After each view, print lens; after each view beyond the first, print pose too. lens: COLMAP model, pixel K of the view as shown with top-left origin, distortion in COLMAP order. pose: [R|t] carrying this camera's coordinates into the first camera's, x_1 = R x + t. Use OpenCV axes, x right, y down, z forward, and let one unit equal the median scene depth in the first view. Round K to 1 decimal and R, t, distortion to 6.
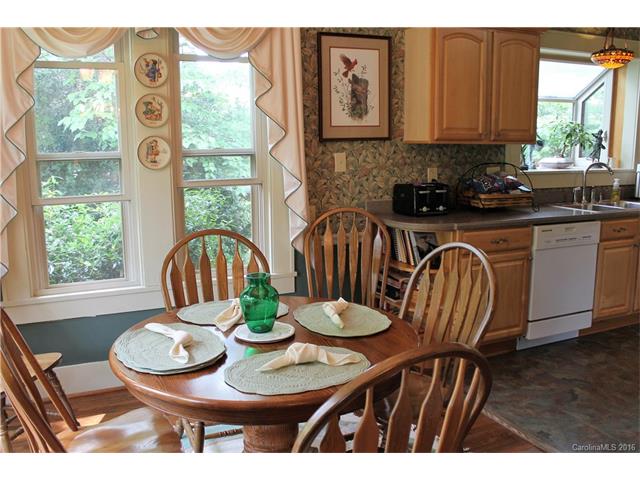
lens RADIAL K [[561.9, 0, 320.0], [0, 561.9, 240.0], [0, 0, 1]] dist [-0.159540, 0.165203]
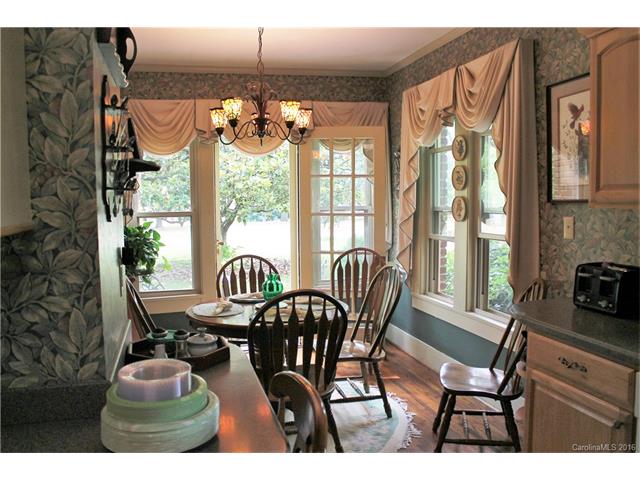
lens RADIAL K [[561.9, 0, 320.0], [0, 561.9, 240.0], [0, 0, 1]] dist [-0.159540, 0.165203]
pose [[-0.158224, 0.088814, -0.983401, 0.941535], [-0.135093, 0.984634, 0.110661, -0.164661], [0.978118, 0.150360, -0.143794, 0.763741]]
